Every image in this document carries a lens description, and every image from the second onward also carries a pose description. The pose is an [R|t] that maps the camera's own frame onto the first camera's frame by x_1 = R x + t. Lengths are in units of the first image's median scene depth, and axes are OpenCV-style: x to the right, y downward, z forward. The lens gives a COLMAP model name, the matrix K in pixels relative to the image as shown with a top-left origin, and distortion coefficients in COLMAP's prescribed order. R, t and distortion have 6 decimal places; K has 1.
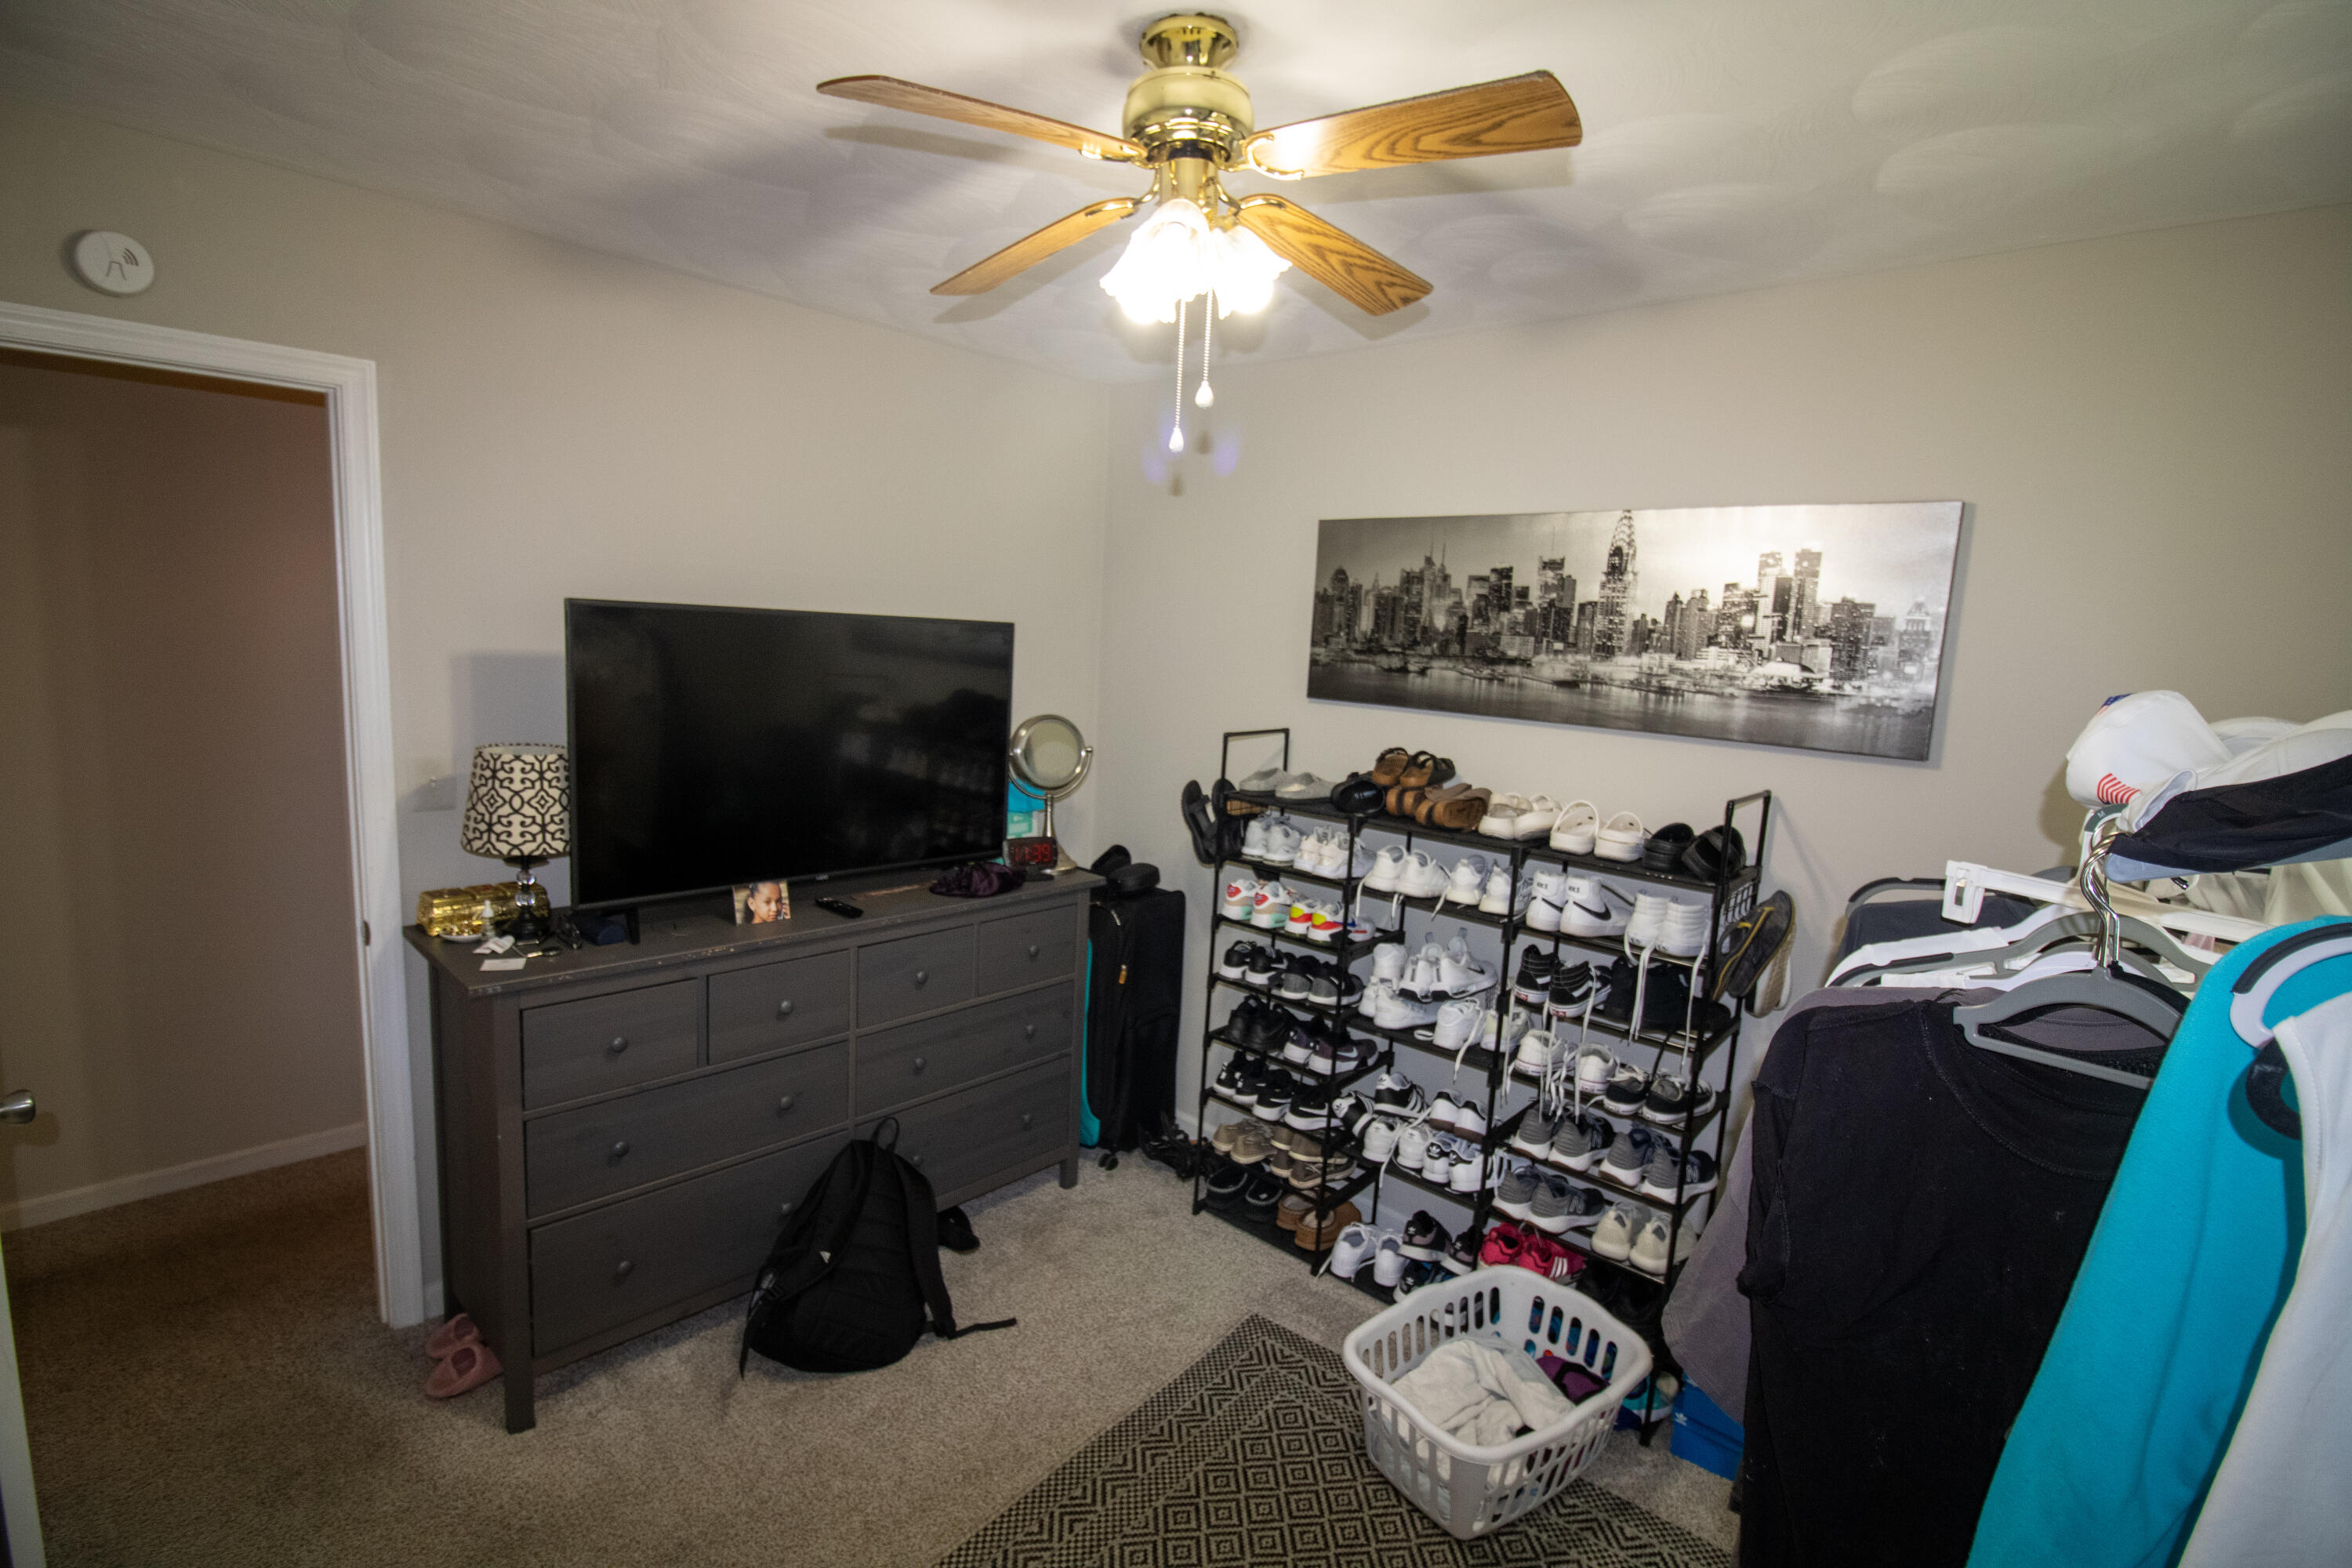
lens RADIAL K [[1098.2, 0, 1173.1], [0, 1098.2, 783.3], [0, 0, 1]] dist [-0.003227, -0.004456]
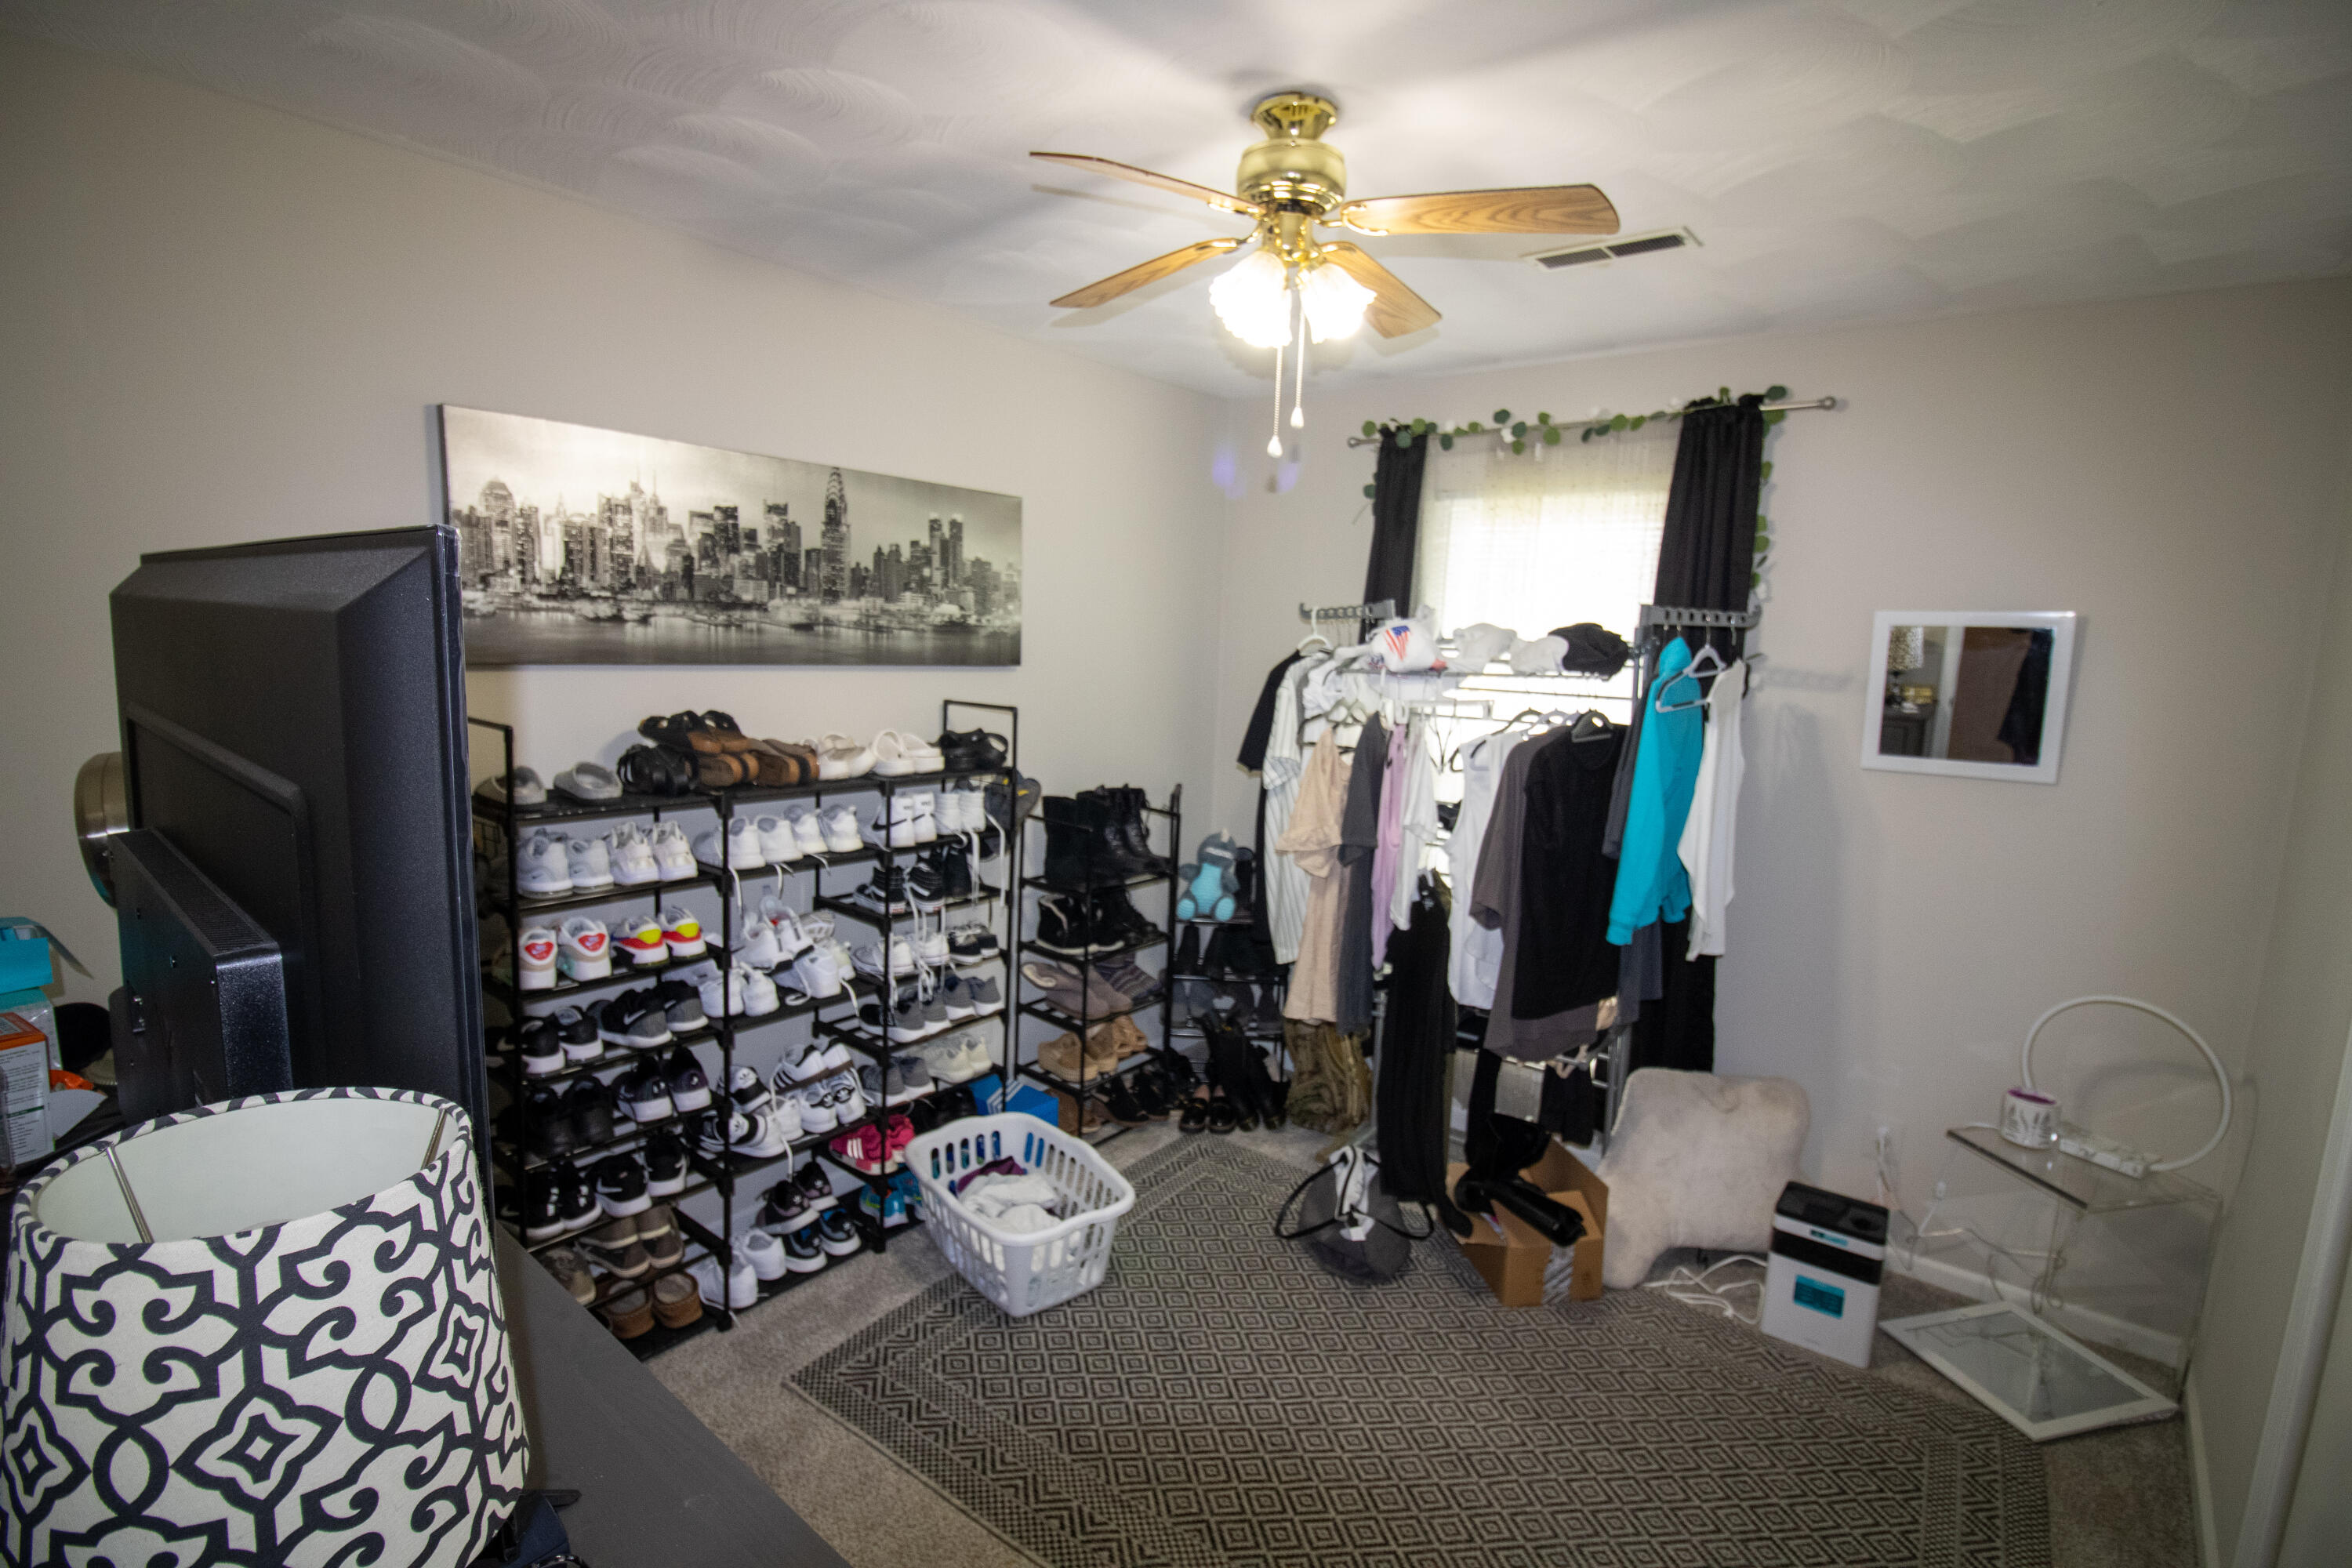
lens RADIAL K [[1098.2, 0, 1173.7], [0, 1098.2, 782.5], [0, 0, 1]] dist [-0.003227, -0.004456]
pose [[-0.069131, -0.193395, 0.978682, -0.703991], [0.091535, 0.975661, 0.199264, -0.119002], [-0.993399, 0.103359, -0.049746, 0.698415]]
